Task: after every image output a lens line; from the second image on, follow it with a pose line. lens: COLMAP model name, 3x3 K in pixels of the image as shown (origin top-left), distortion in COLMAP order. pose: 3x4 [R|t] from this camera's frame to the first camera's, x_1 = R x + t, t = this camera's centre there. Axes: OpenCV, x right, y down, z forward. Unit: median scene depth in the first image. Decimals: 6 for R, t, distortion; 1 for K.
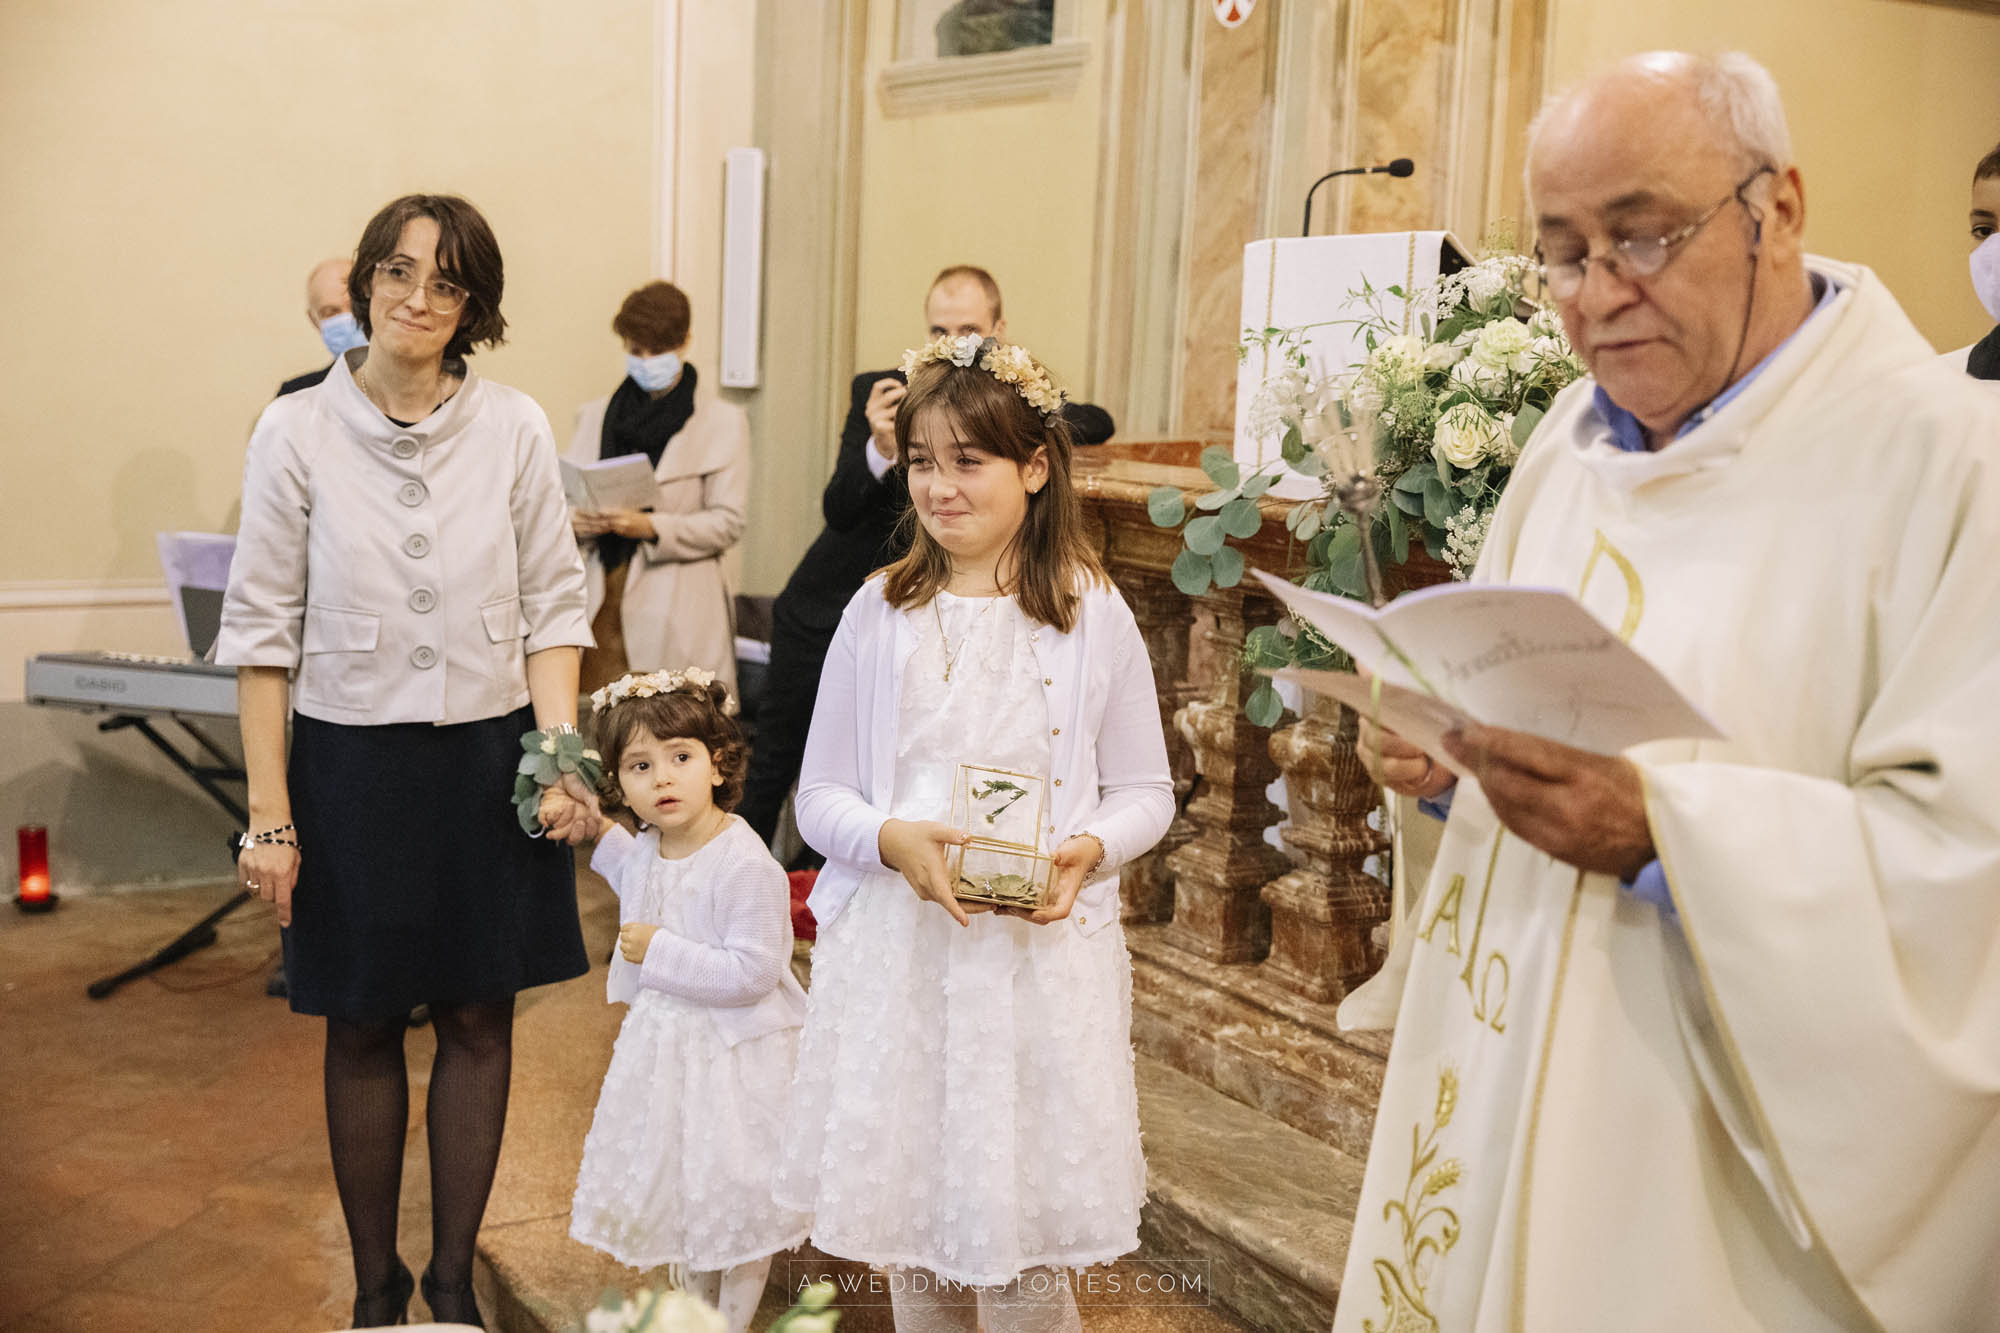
lens RADIAL K [[2578.0, 0, 1000.0], [0, 2578.0, 666.7], [0, 0, 1]] dist [-0.081874, 0.000000]
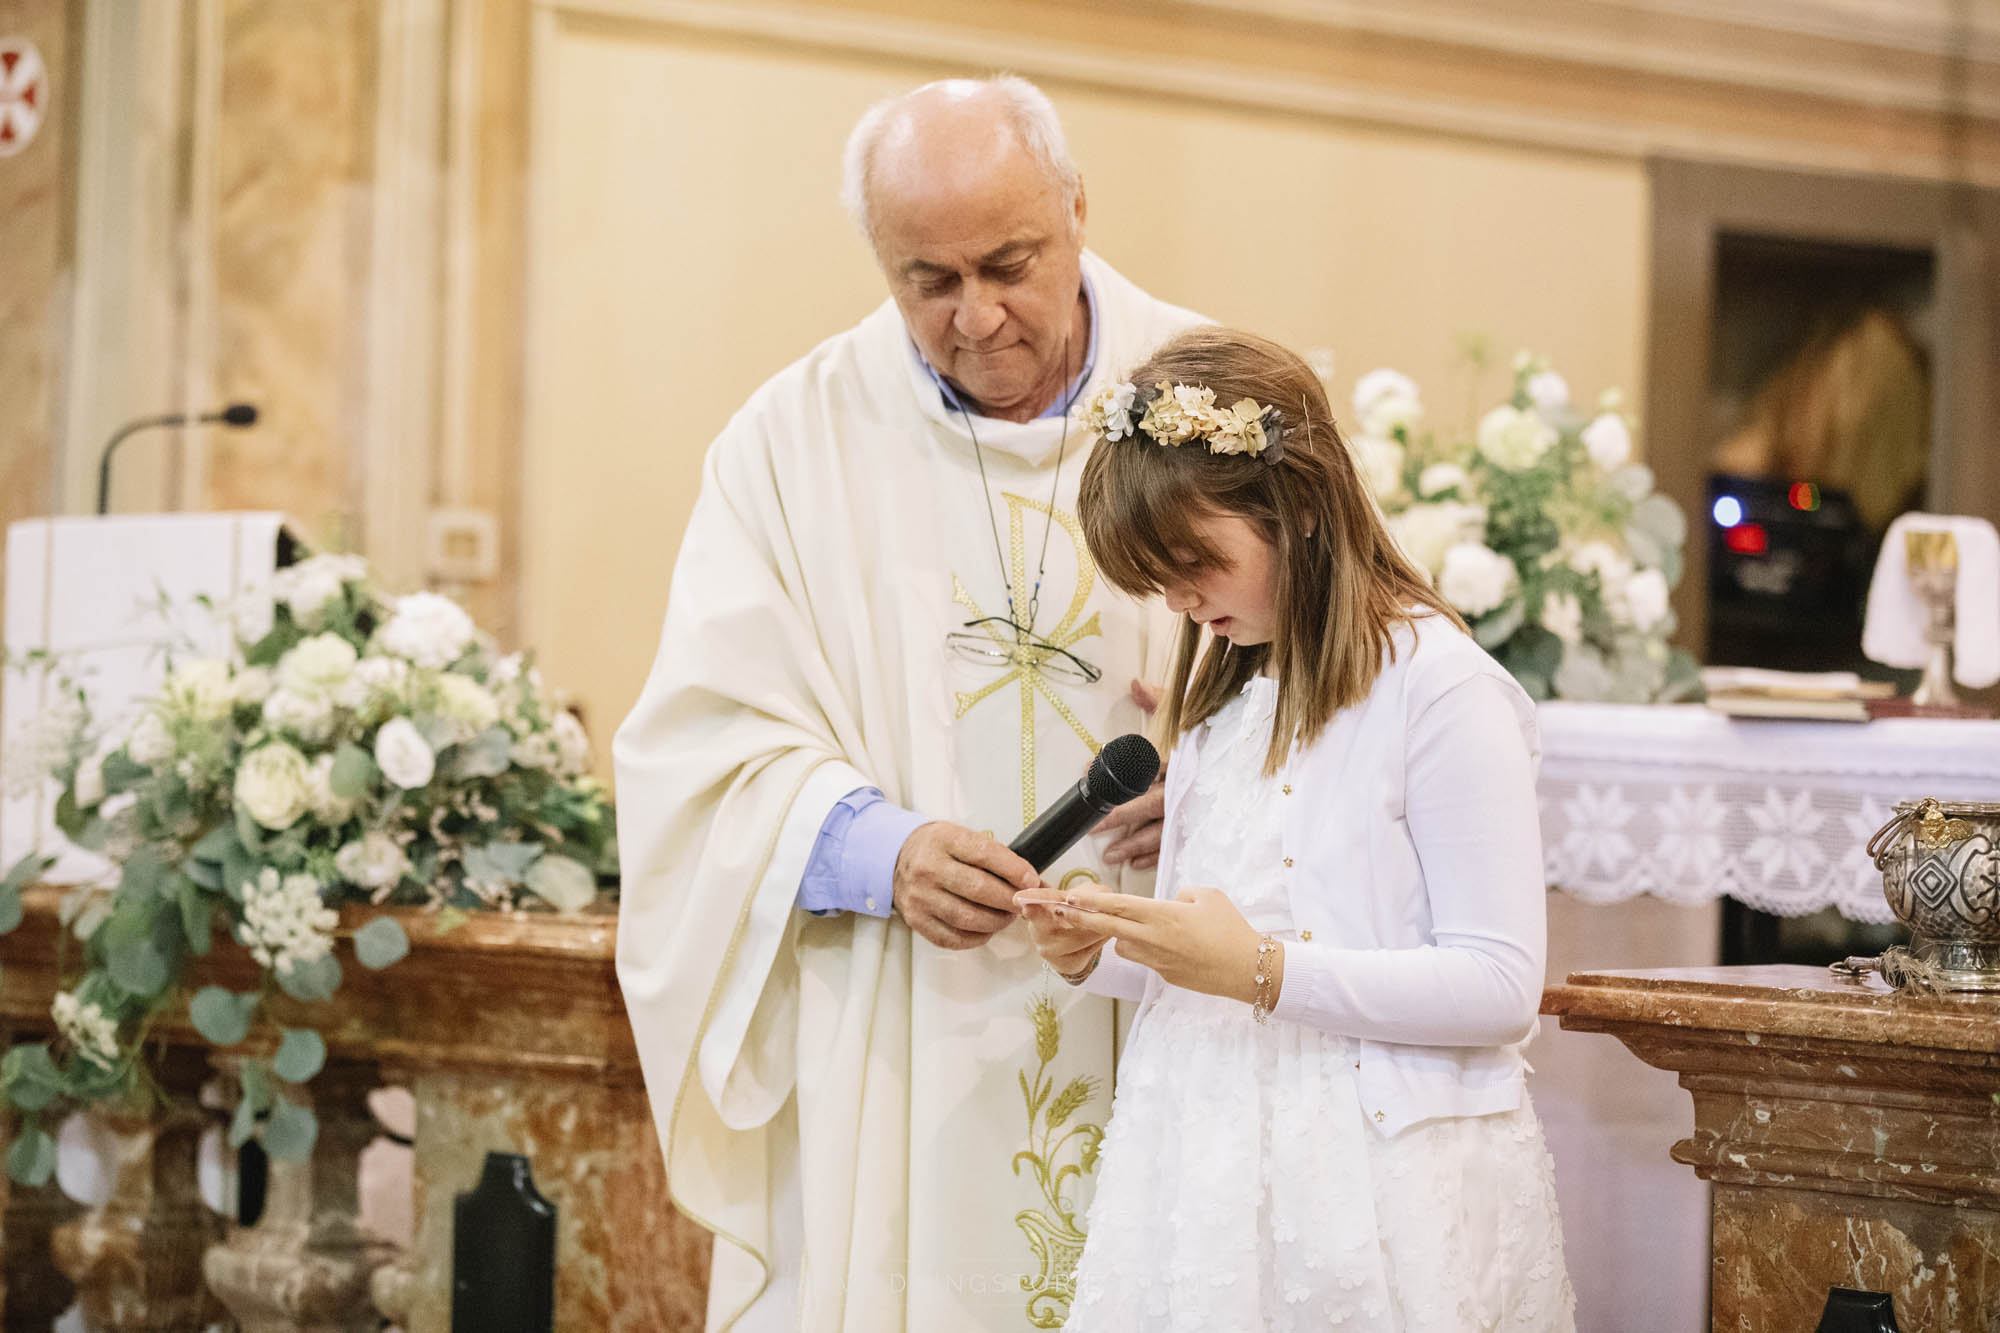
lens RADIAL K [[6308.9, 0, 1000.1], [0, 6308.9, 664.9], [0, 0, 1]] dist [0.070782, 0.000000]
pose [[0.973498, -0.009702, 0.228490, -0.039635], [0.038378, 0.991862, -0.121398, 0.104026], [-0.225453, 0.126950, 0.965948, -0.823297]]
